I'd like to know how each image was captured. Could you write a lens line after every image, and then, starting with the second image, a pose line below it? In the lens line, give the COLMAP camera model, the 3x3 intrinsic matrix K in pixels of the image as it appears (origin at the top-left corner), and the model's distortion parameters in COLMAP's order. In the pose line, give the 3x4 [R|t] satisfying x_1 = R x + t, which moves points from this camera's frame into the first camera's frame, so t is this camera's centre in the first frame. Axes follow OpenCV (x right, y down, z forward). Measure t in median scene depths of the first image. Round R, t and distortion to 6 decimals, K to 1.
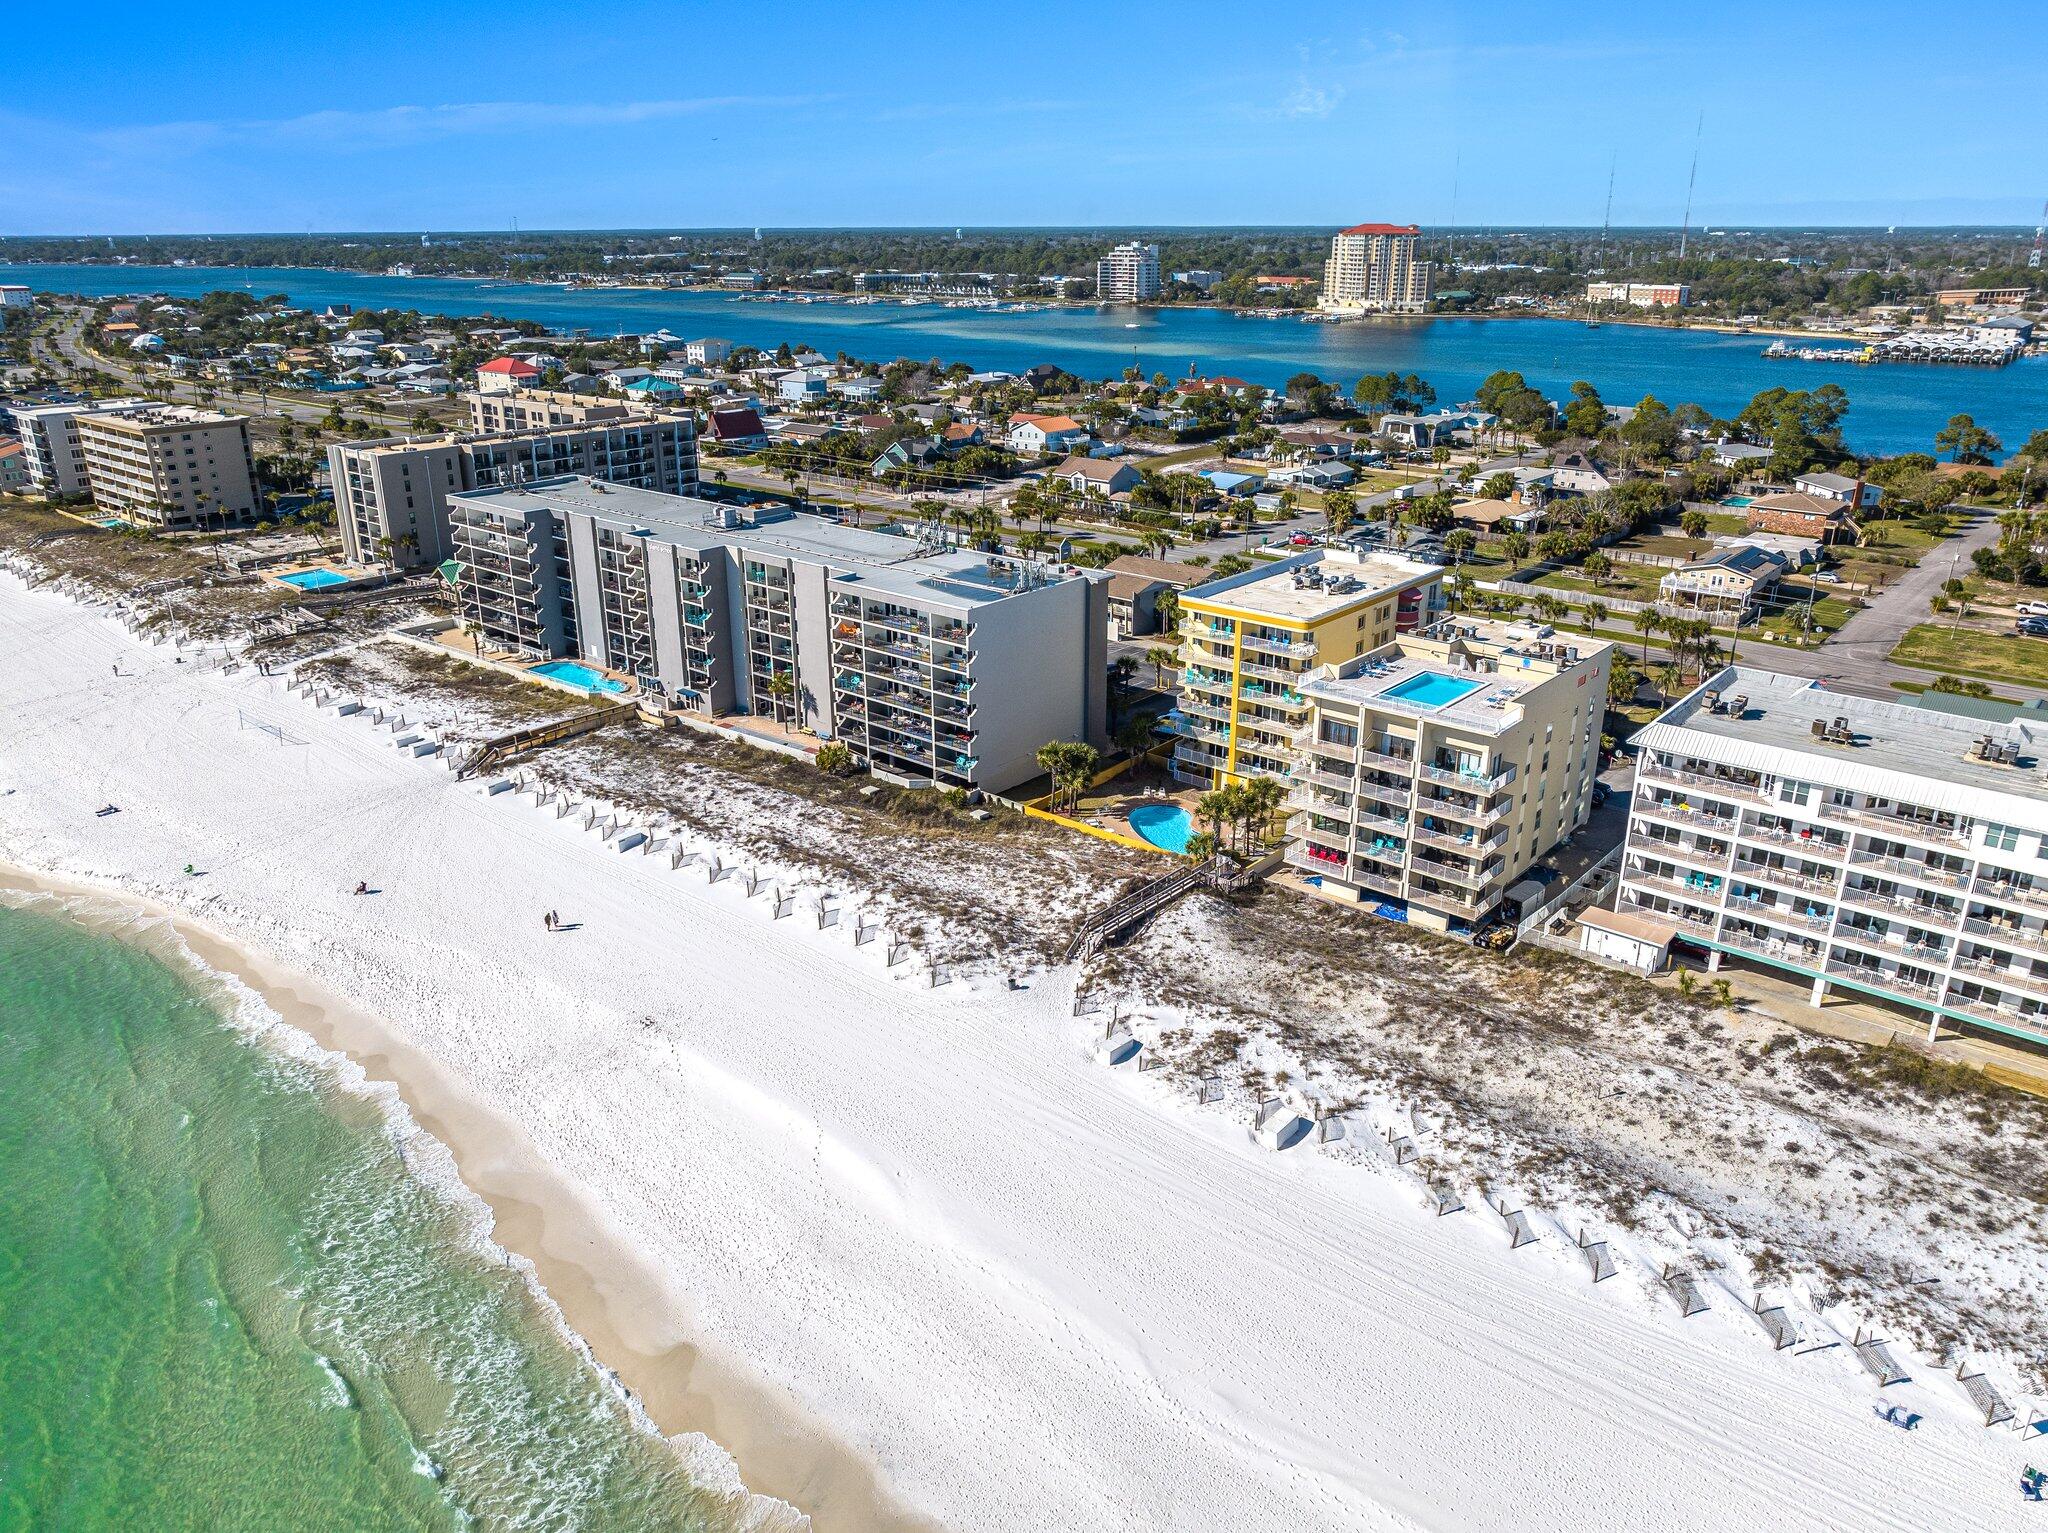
lens RADIAL K [[1437.9, 0, 1025.0], [0, 1437.9, 774.2], [0, 0, 1]] dist [-0.024574, 0.010746]
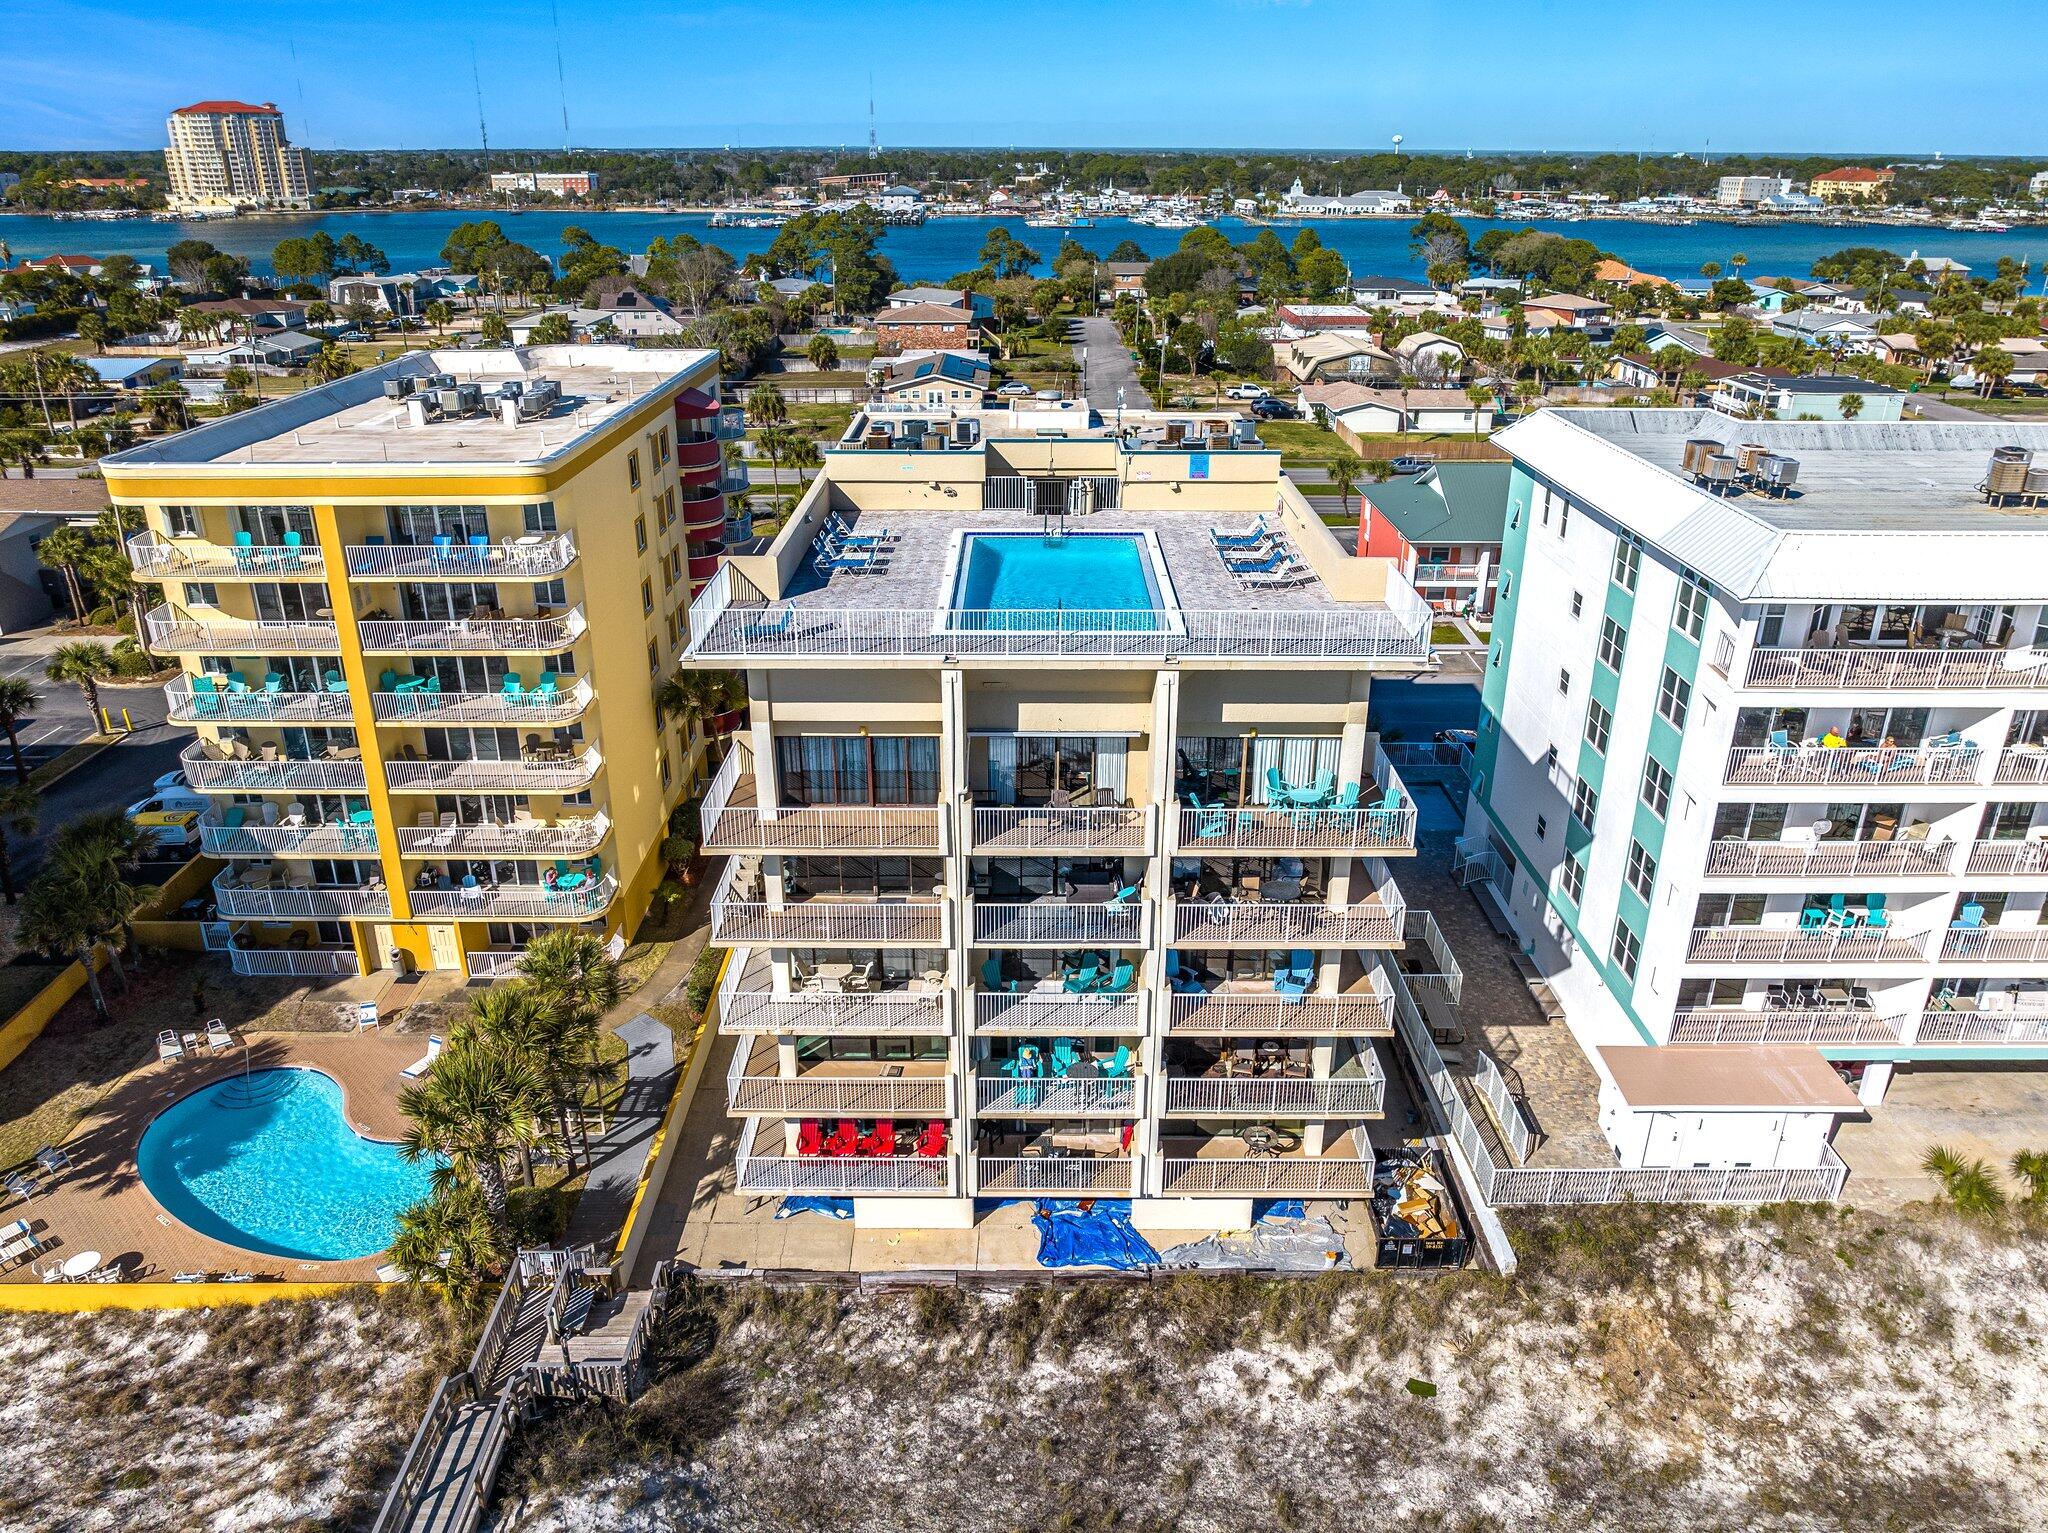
lens RADIAL K [[1437.9, 0, 1025.0], [0, 1437.9, 774.2], [0, 0, 1]] dist [-0.024574, 0.010746]
pose [[0.758372, -0.257207, 0.598929, 0.054250], [0.230086, 0.965338, 0.123221, -0.047570], [-0.609862, 0.044358, 0.791265, 0.619290]]
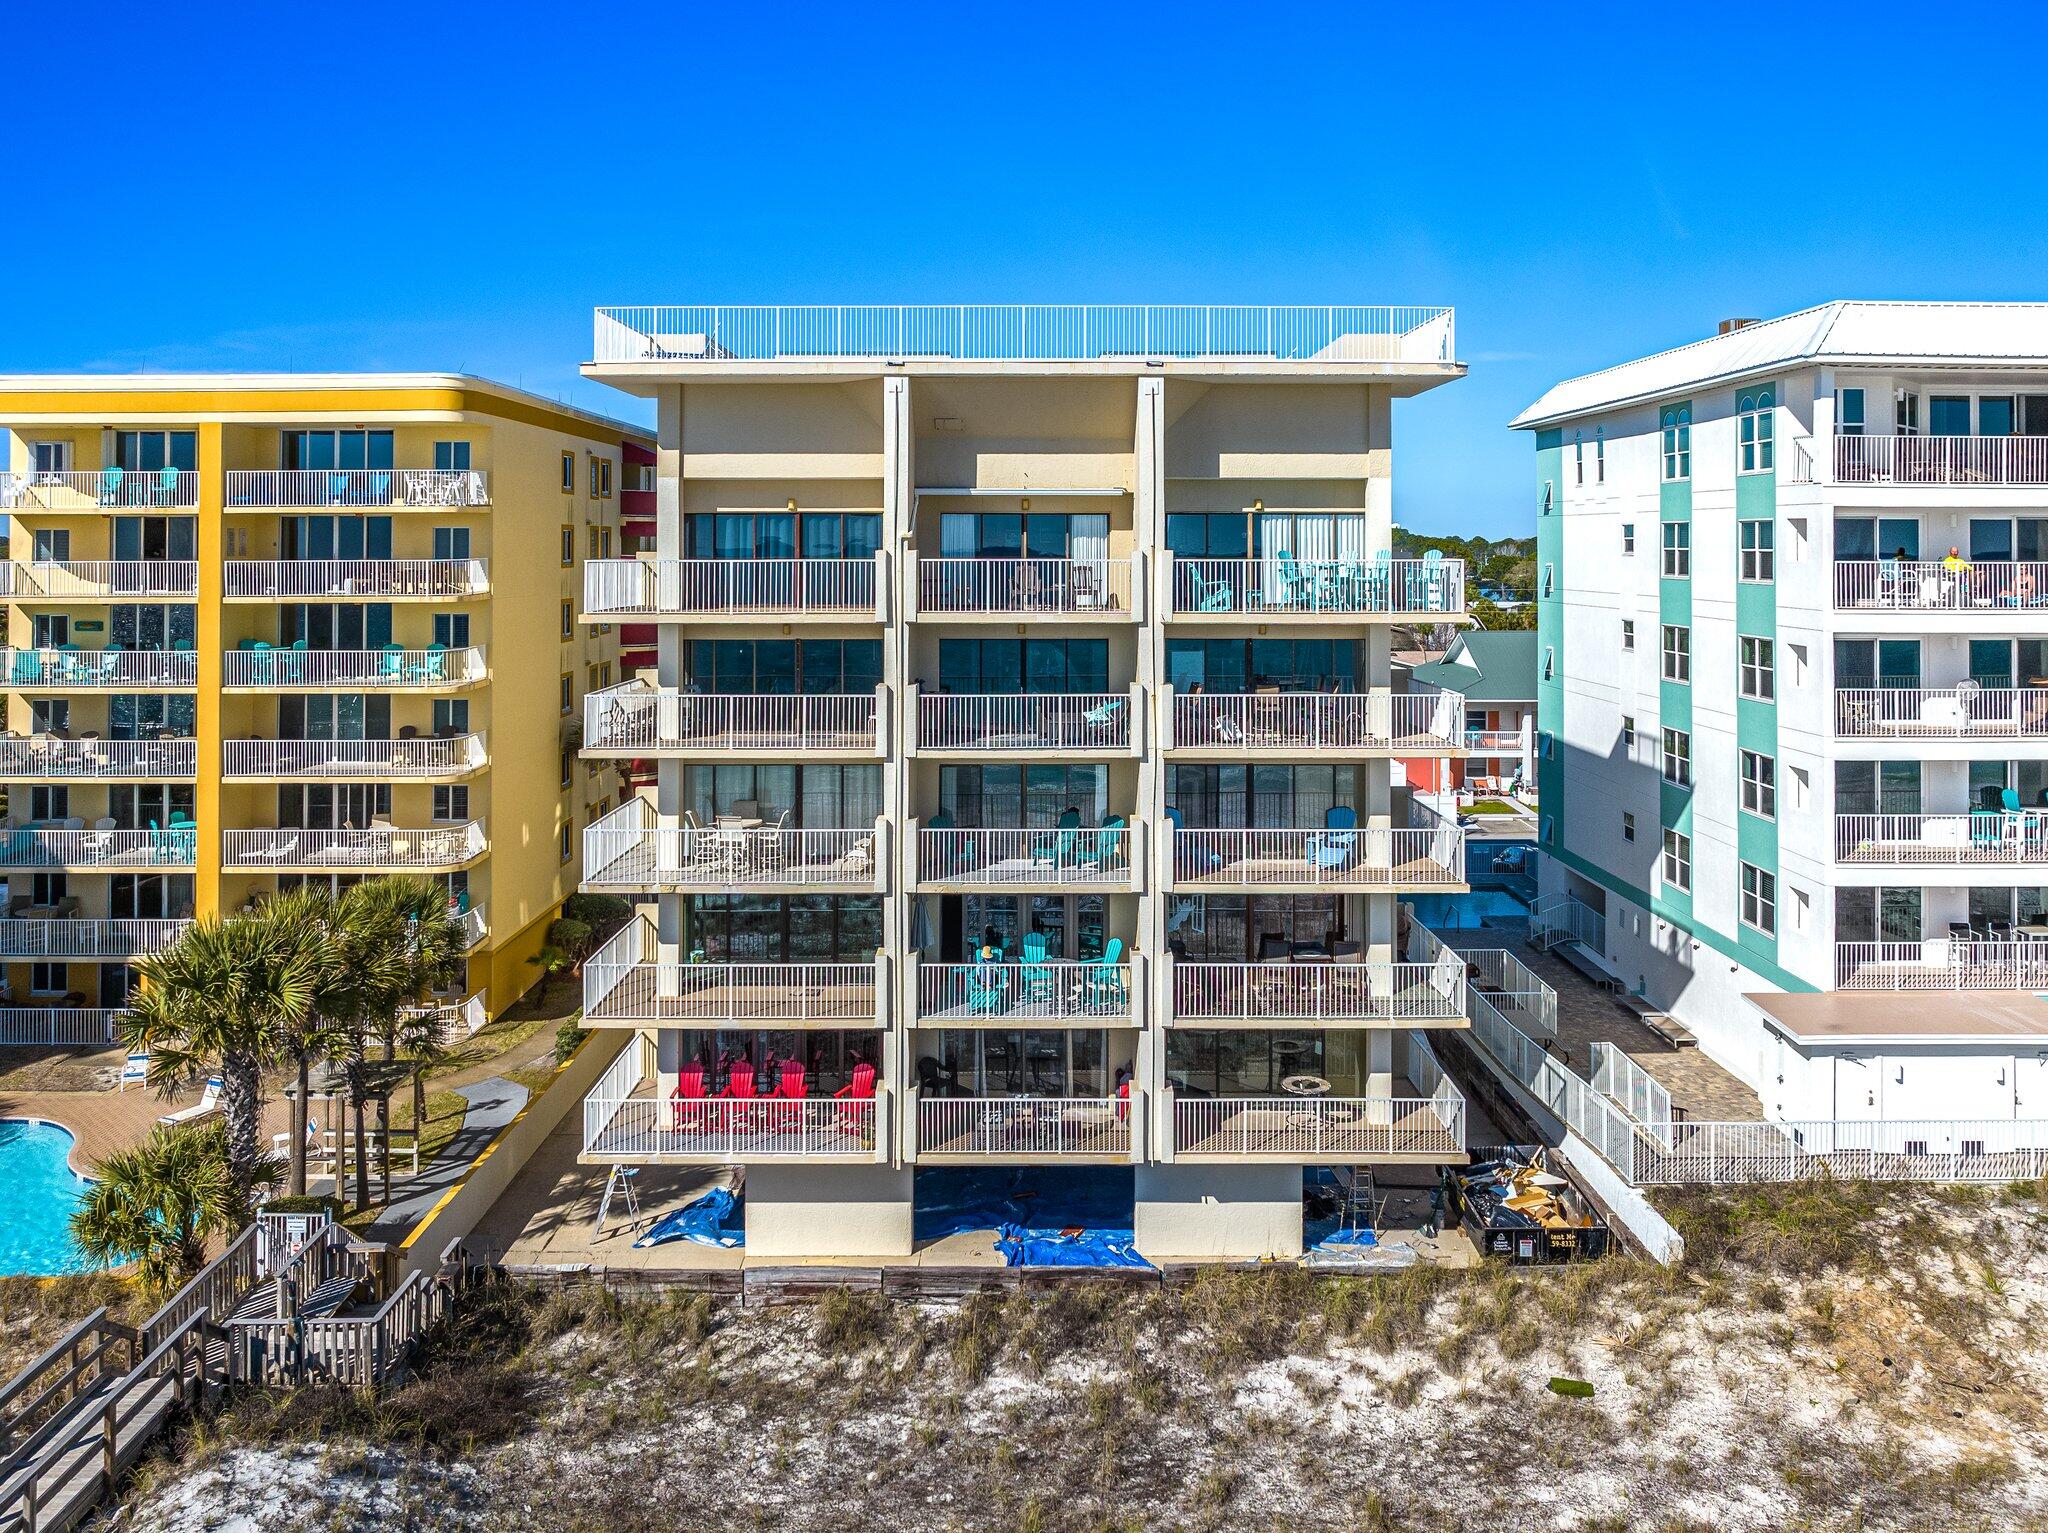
lens RADIAL K [[1575.0, 0, 1026.2], [0, 1575.0, 506.2], [0, 0, 1]] dist [-0.020790, 0.004041]
pose [[0.755807, 0.011040, 0.654702, 0.060795], [0.230673, 0.931271, -0.282000, 0.044395], [-0.612818, 0.364159, 0.701314, 0.653629]]
